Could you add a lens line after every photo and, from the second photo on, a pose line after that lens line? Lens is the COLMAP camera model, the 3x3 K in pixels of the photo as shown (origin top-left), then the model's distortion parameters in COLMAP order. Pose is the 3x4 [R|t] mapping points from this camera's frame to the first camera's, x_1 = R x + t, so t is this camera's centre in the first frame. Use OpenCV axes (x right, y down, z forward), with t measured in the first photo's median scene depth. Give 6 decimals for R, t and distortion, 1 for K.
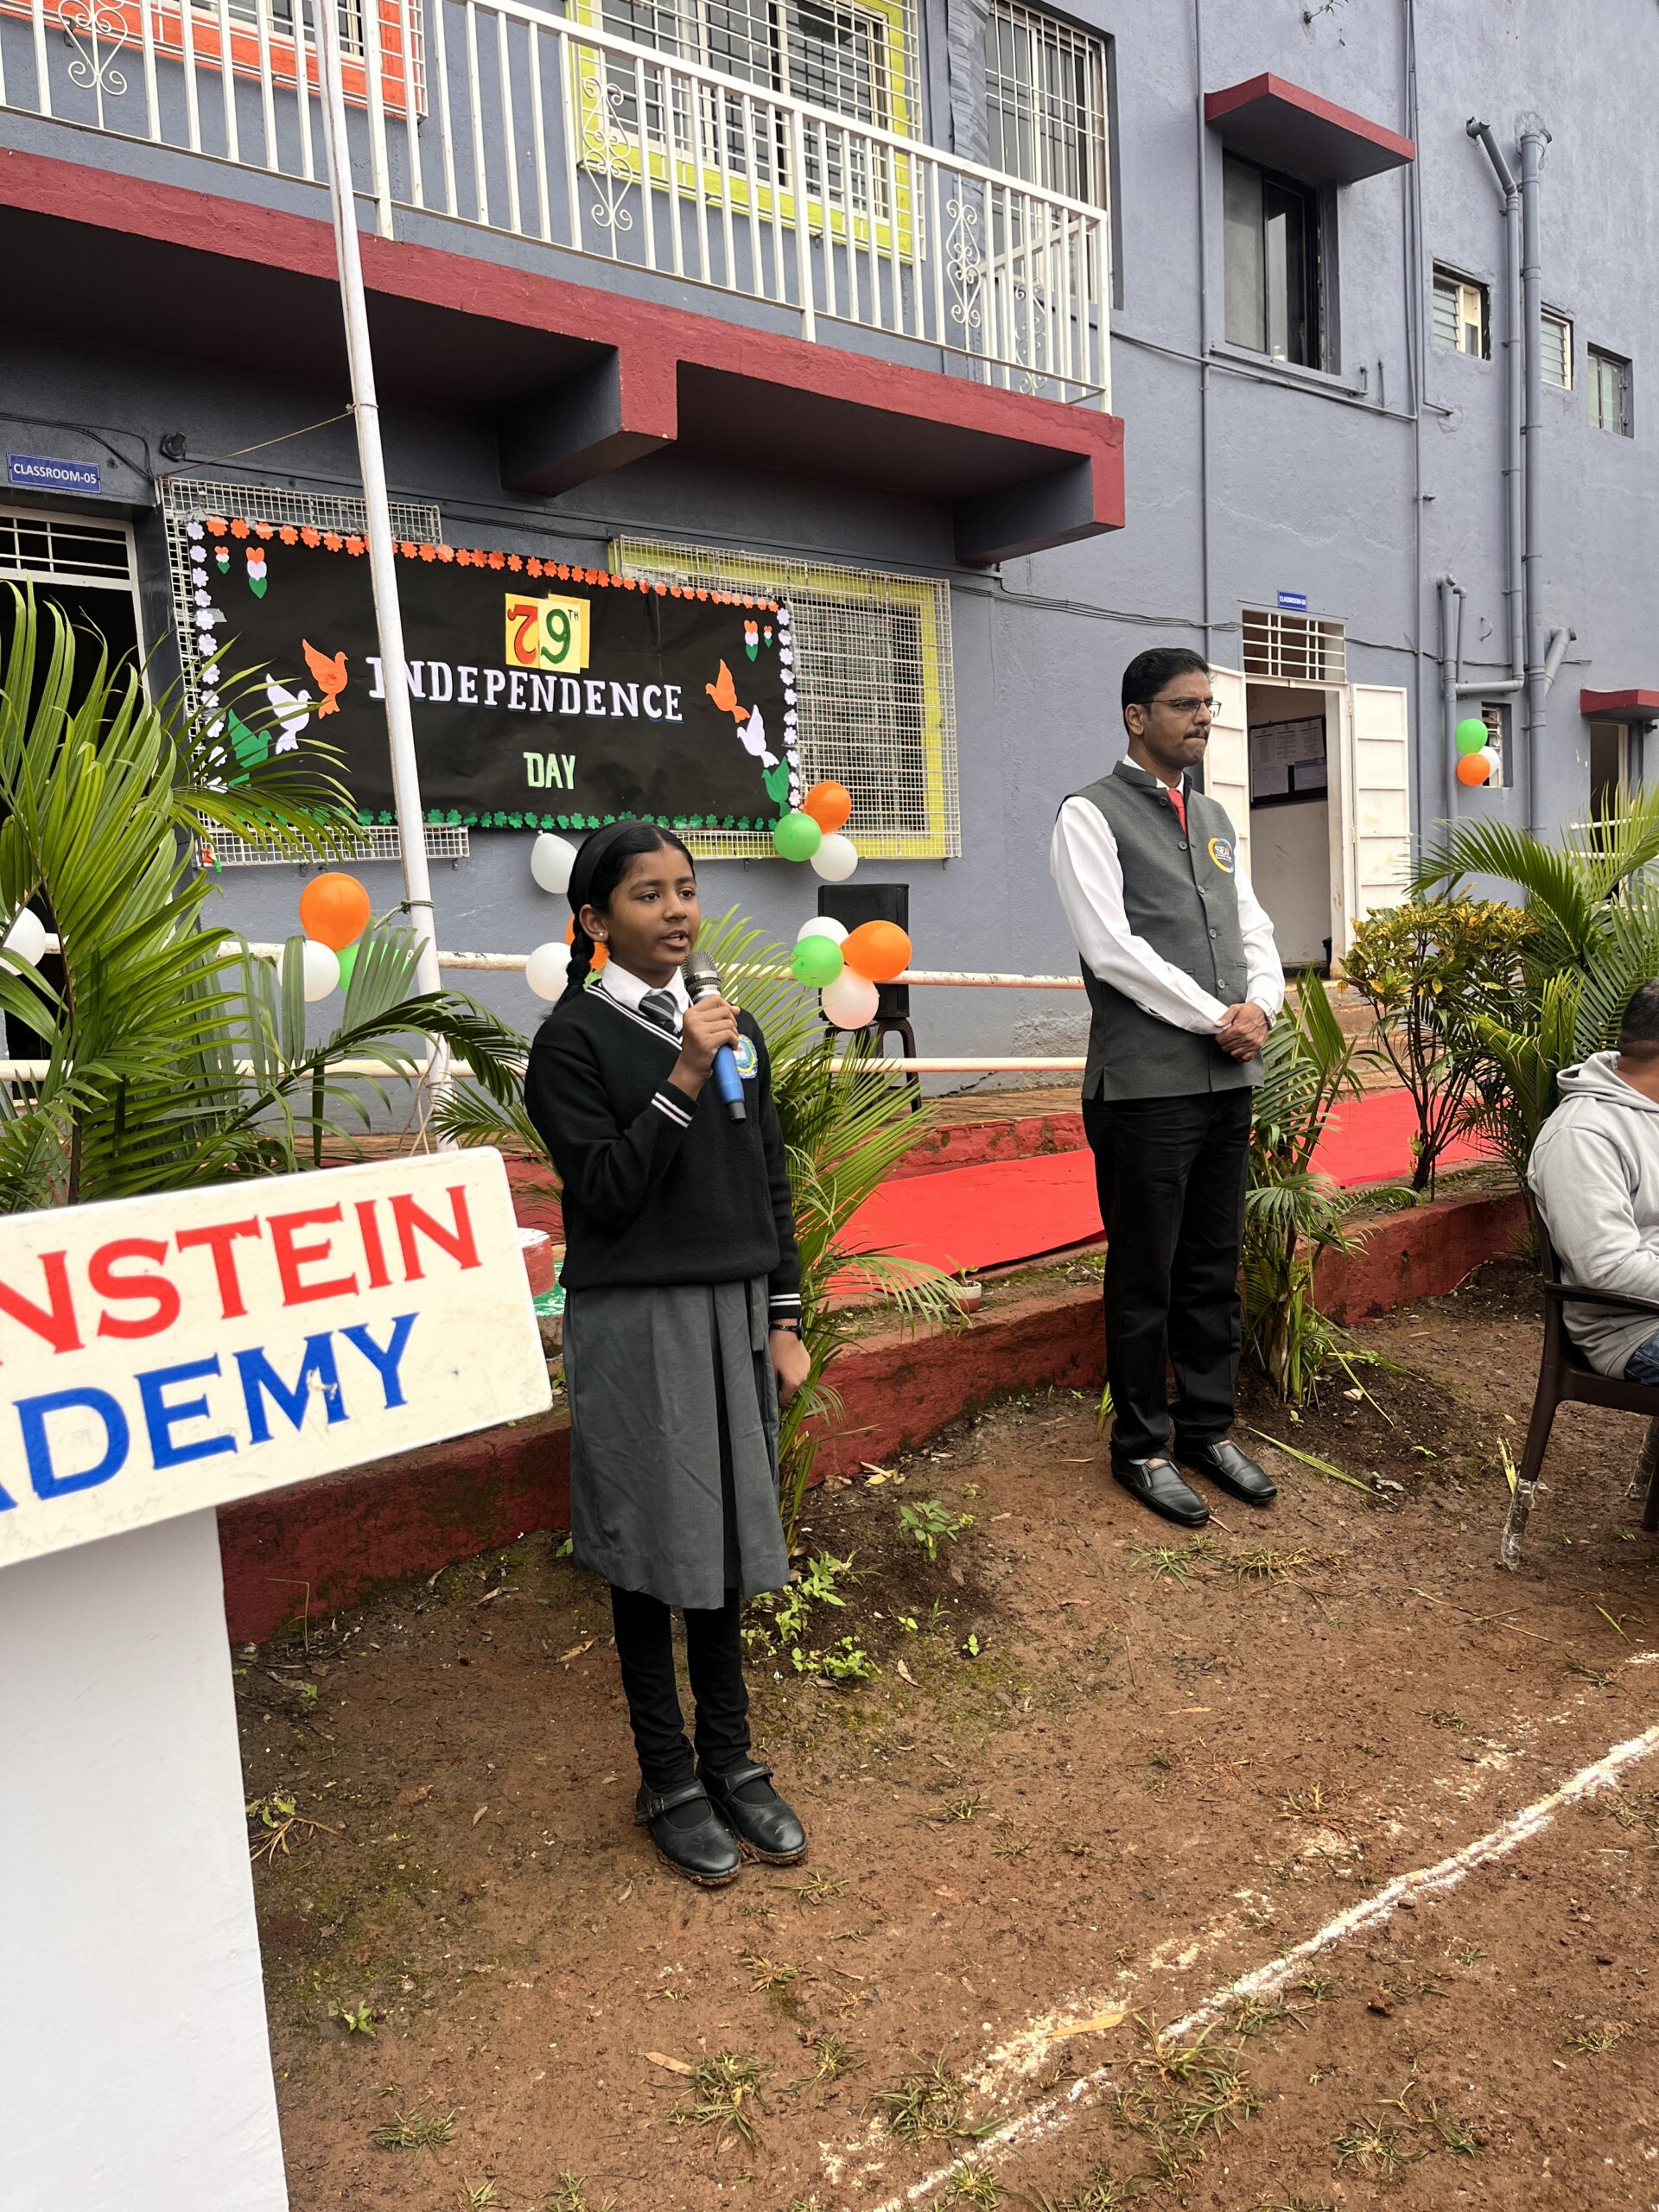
lens RADIAL K [[1673.2, 0, 833.4], [0, 1673.2, 1128.7], [0, 0, 1]] dist [0.044631, -0.059139]
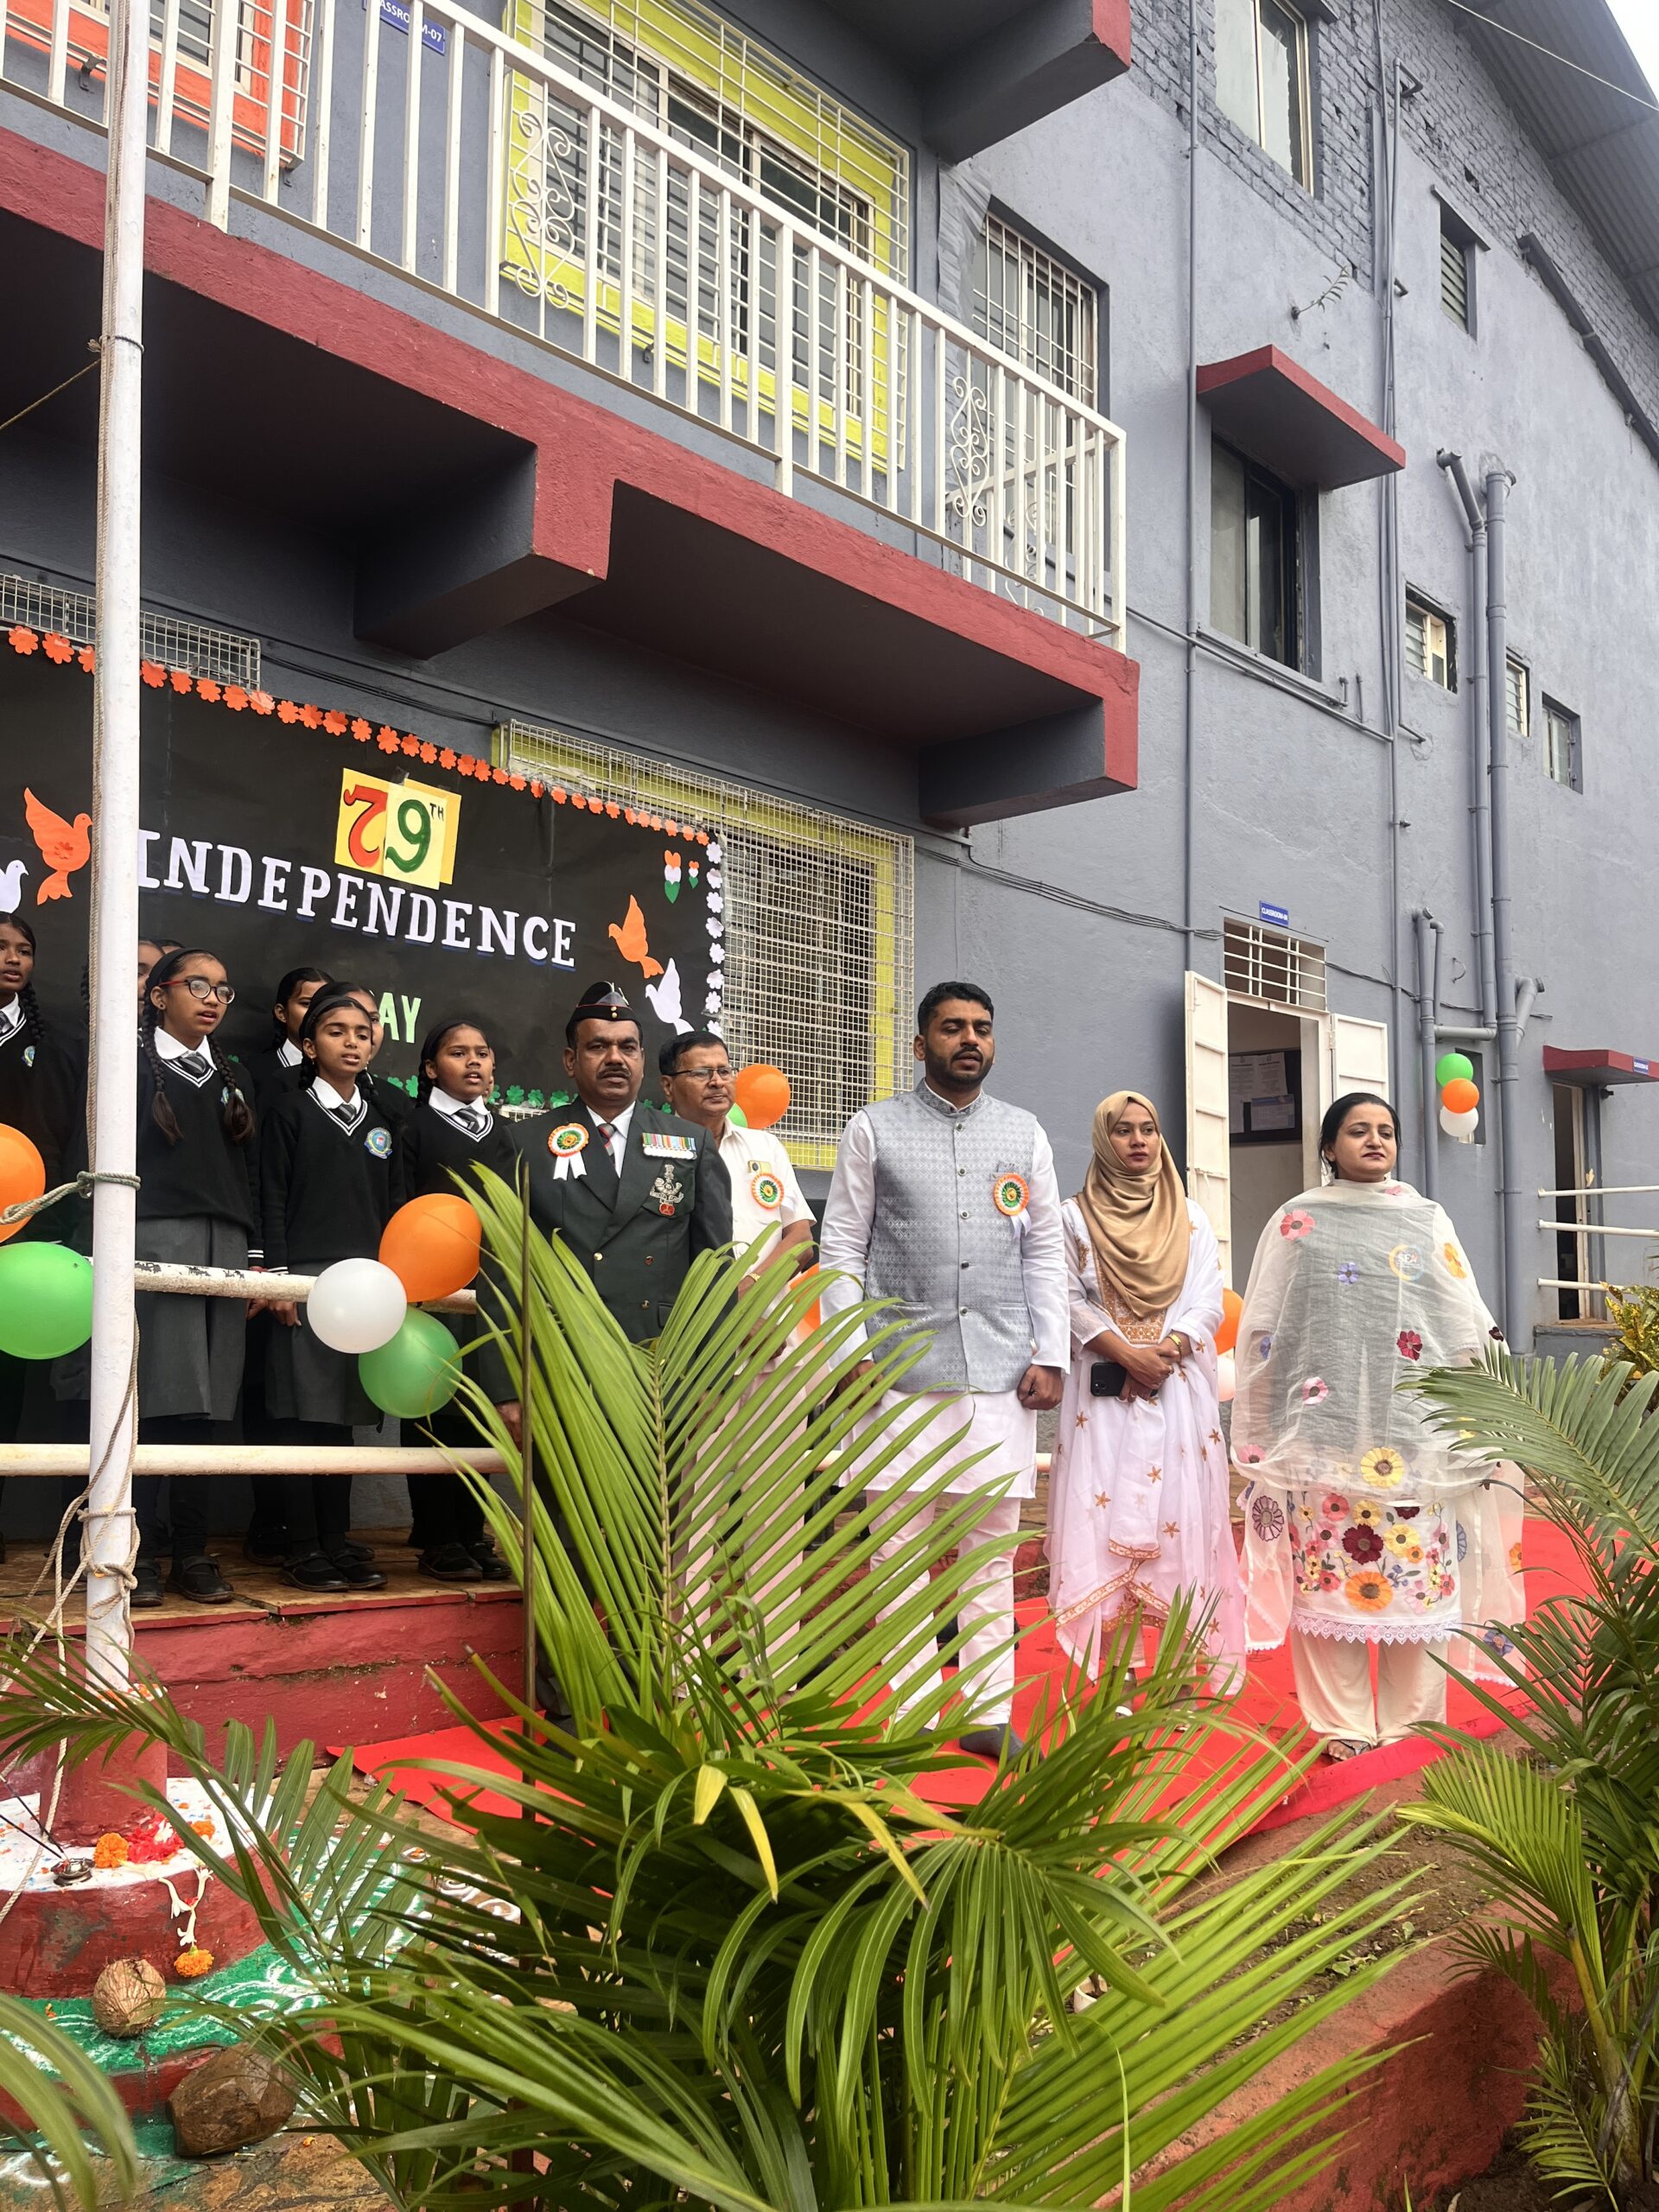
lens RADIAL K [[1673.2, 0, 839.3], [0, 1673.2, 1135.7], [0, 0, 1]] dist [0.044631, -0.059139]
pose [[0.992507, 0.067525, 0.101836, -0.045108], [-0.047068, 0.980393, -0.191346, -0.035917], [-0.112760, 0.185119, 0.976225, 0.287269]]
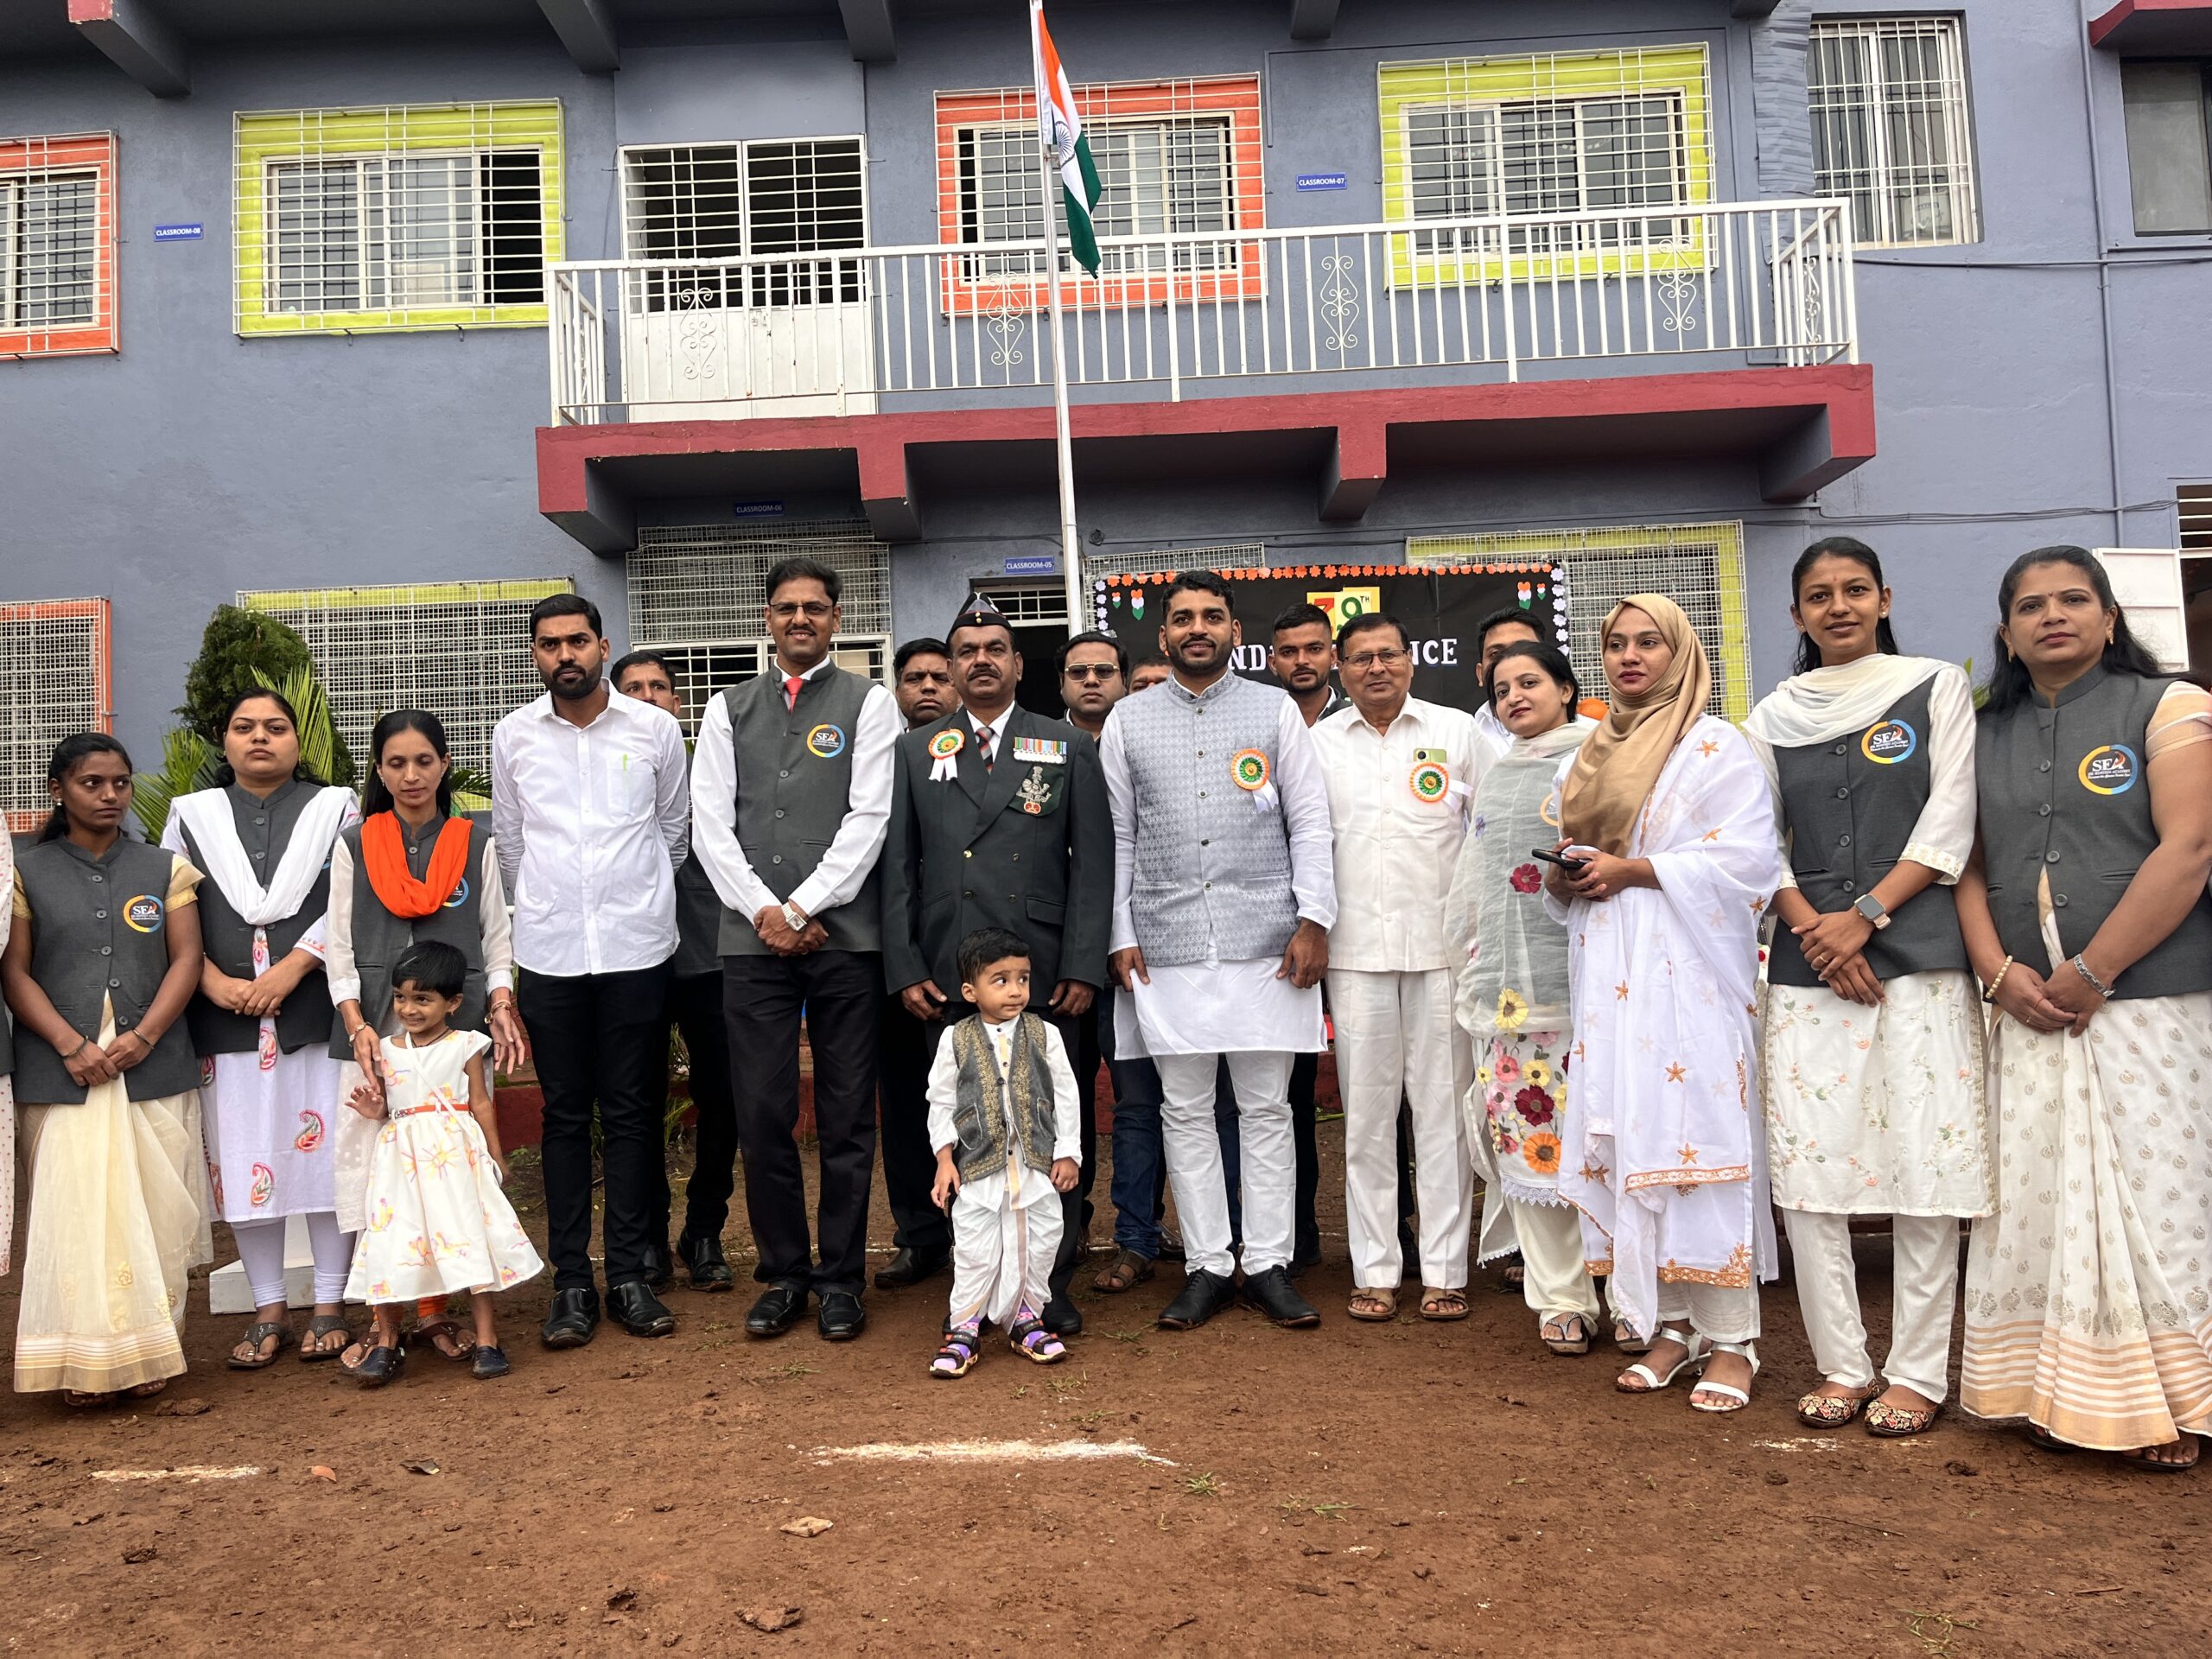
lens RADIAL K [[1673.2, 0, 1098.0], [0, 1673.2, 841.5], [0, 0, 1]] dist [0.044631, -0.059139]
pose [[0.753683, -0.016579, -0.657029, 0.576239], [-0.064416, 0.993006, -0.098948, 0.047320], [0.654074, 0.116898, 0.747344, -0.165170]]
